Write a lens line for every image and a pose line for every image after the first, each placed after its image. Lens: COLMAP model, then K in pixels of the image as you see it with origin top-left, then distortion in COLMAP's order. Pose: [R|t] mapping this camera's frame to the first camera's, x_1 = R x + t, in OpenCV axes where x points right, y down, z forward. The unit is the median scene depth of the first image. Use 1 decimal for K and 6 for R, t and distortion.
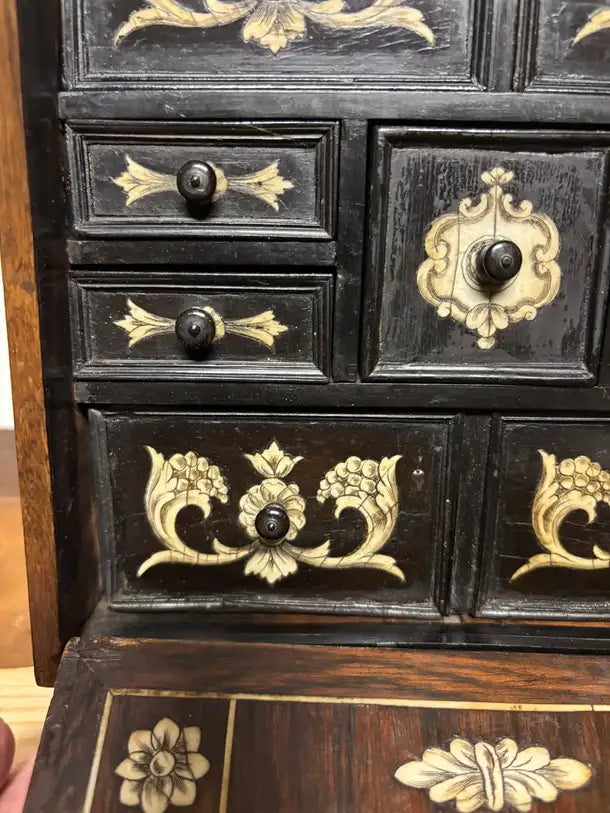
lens RADIAL K [[642.4, 0, 303.0], [0, 642.4, 403.5], [0, 0, 1]] dist [-0.012377, -0.007869]
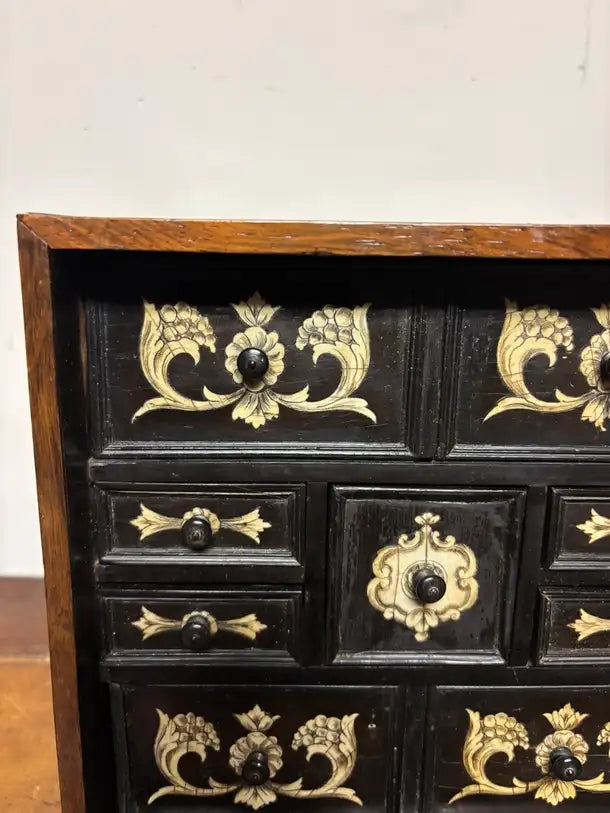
lens RADIAL K [[642.4, 0, 303.0], [0, 642.4, 403.5], [0, 0, 1]] dist [-0.012377, -0.007869]
pose [[0.999790, -0.006206, 0.019550, 0.023864], [0.006871, 0.999394, -0.034136, -0.485477], [-0.019327, 0.034264, 0.999226, -0.273286]]
